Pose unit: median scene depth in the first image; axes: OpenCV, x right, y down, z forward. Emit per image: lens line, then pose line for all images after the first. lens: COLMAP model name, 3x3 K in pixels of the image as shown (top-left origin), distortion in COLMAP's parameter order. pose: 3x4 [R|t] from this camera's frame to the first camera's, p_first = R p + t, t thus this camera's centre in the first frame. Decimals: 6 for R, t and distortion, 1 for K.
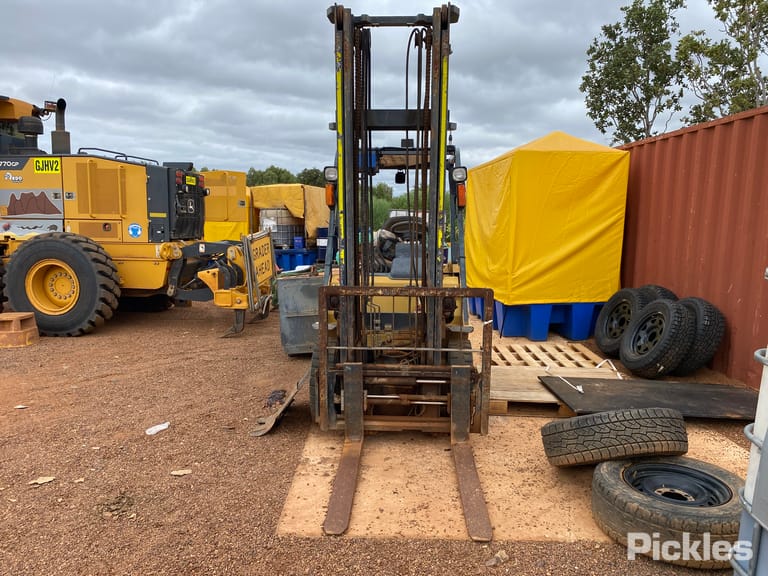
lens RADIAL K [[581.0, 0, 392.1], [0, 581.0, 289.0], [0, 0, 1]] dist [0.022423, -0.021612]
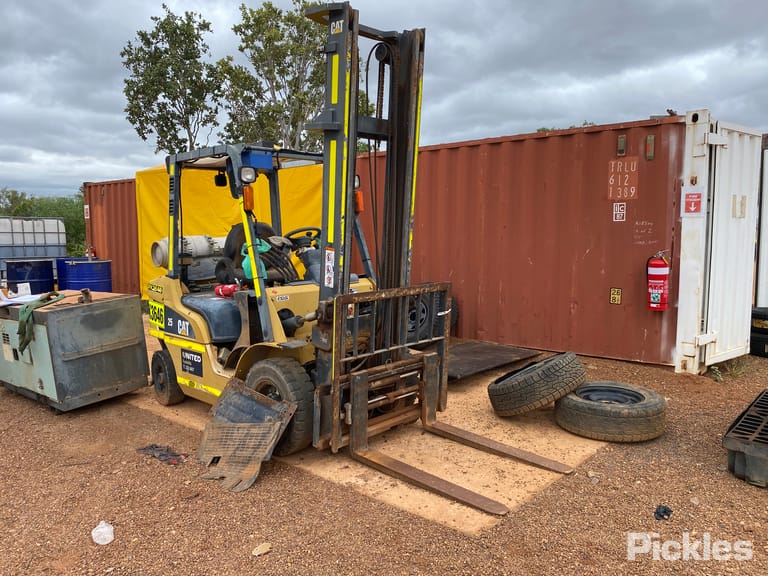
lens RADIAL K [[581.0, 0, 393.6], [0, 581.0, 284.6], [0, 0, 1]] dist [0.022423, -0.021612]
pose [[0.654975, -0.092041, 0.750024, -0.136626], [0.107751, 0.993787, 0.027859, -0.007096], [-0.747929, 0.062569, 0.660823, 0.056234]]
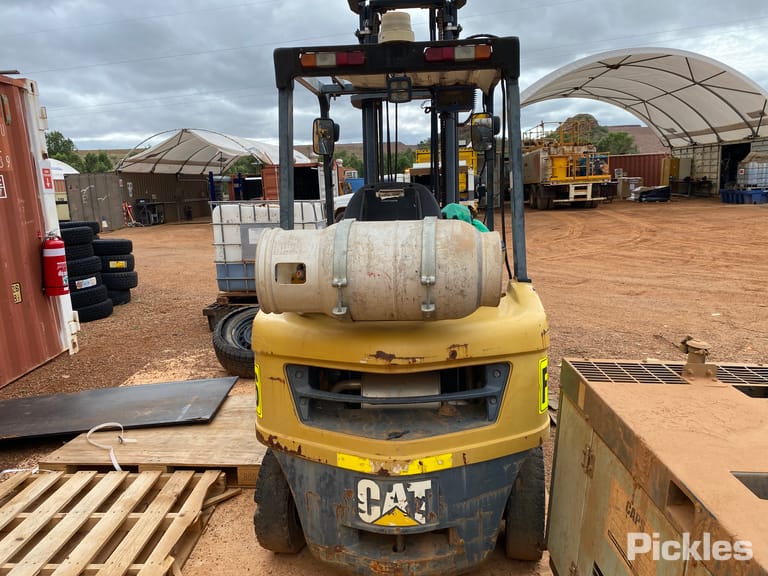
lens RADIAL K [[581.0, 0, 403.5], [0, 581.0, 297.4], [0, 0, 1]] dist [0.022423, -0.021612]
pose [[-0.999775, 0.020476, -0.005564, 0.004095], [0.017799, 0.952053, 0.305414, -0.048558], [0.011550, 0.305246, -0.952203, 0.395089]]
